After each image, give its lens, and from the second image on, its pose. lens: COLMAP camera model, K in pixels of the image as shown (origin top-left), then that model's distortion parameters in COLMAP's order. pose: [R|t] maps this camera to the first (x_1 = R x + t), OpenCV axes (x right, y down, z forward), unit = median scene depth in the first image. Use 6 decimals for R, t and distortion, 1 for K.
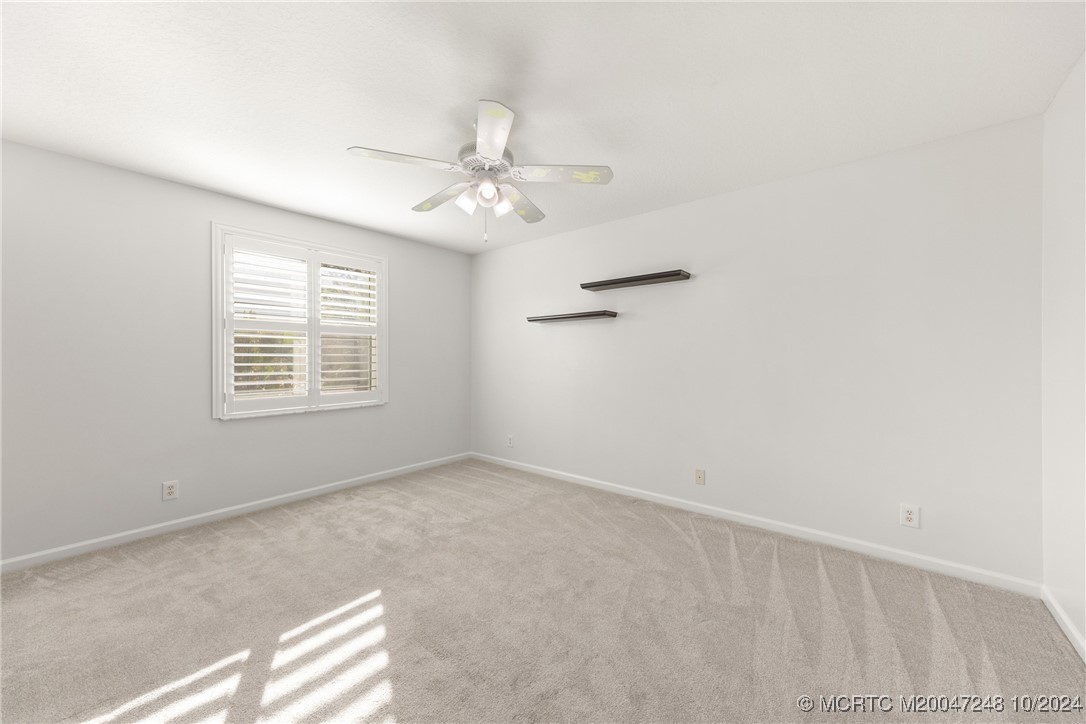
lens RADIAL K [[404.5, 0, 534.6], [0, 404.5, 359.0], [0, 0, 1]] dist [-0.001045, -0.000106]
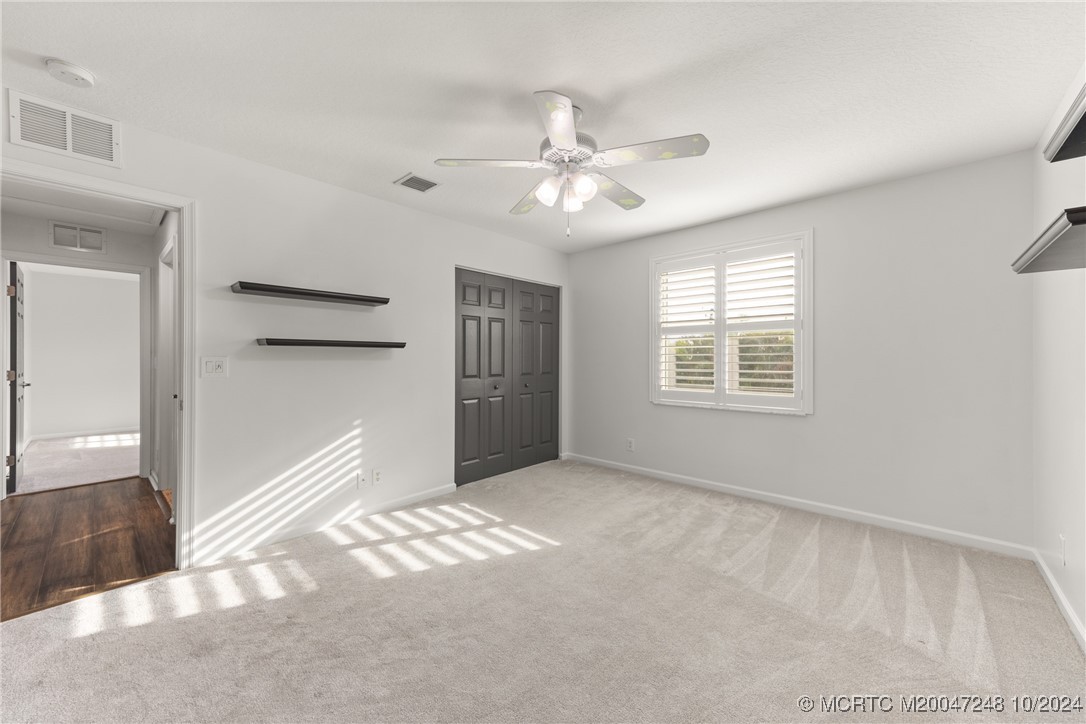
lens RADIAL K [[404.5, 0, 534.6], [0, 404.5, 359.0], [0, 0, 1]] dist [-0.001045, -0.000106]
pose [[-0.059352, 0.004204, -0.998228, 0.538842], [0.000862, 0.999991, 0.004160, -0.002610], [0.998237, -0.000613, -0.059355, 0.623438]]
